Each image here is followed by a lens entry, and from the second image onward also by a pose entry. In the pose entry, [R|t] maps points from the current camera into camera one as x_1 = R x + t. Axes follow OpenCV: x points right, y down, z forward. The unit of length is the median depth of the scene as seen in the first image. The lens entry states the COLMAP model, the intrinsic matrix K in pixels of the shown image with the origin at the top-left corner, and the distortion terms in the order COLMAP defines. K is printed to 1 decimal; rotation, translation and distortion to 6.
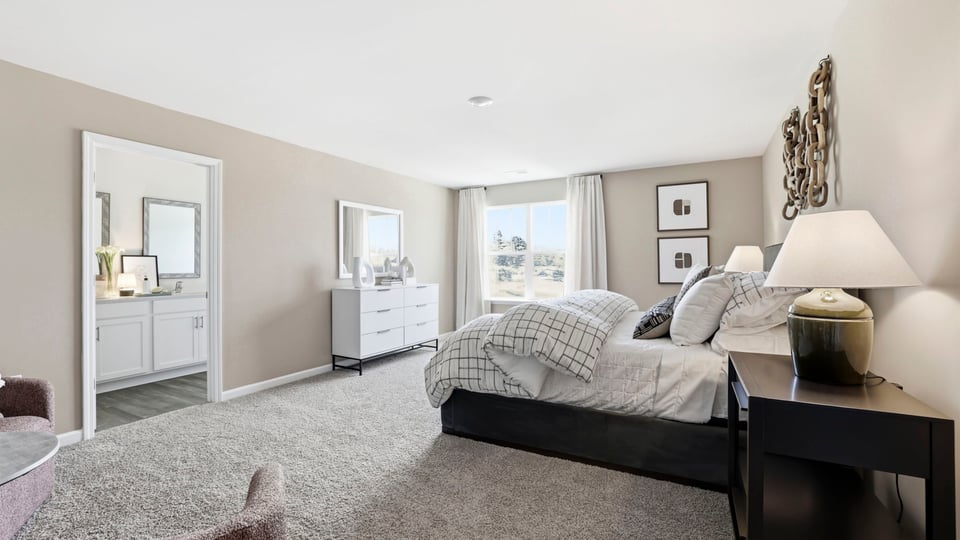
lens RADIAL K [[423.1, 0, 479.1], [0, 423.1, 267.6], [0, 0, 1]] dist [-0.044309, 0.019435]
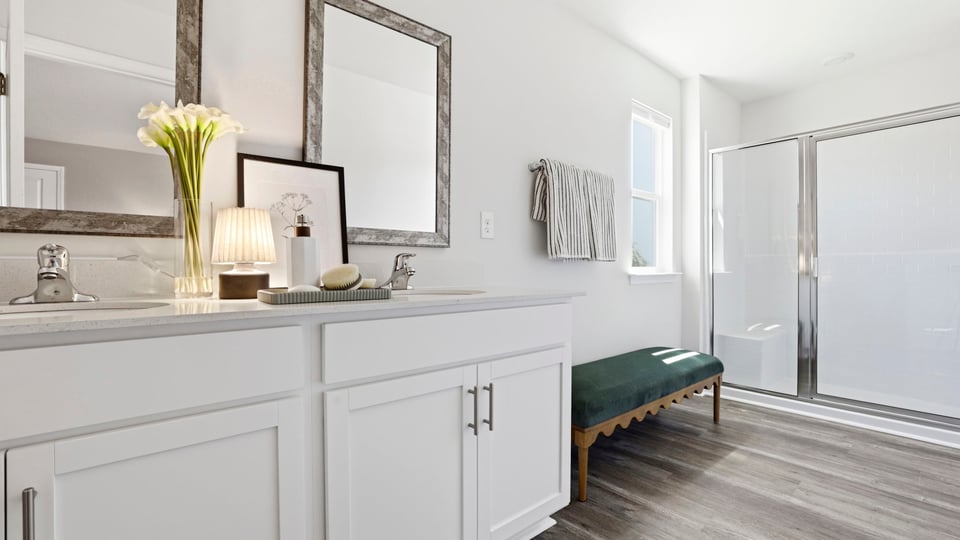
lens RADIAL K [[423.1, 0, 479.1], [0, 423.1, 267.6], [0, 0, 1]] dist [-0.044309, 0.019435]
pose [[0.935863, 0.001355, -0.352360, -0.586342], [-0.002638, 0.999992, -0.003161, 0.047210], [0.352353, 0.003888, 0.935859, 0.761959]]
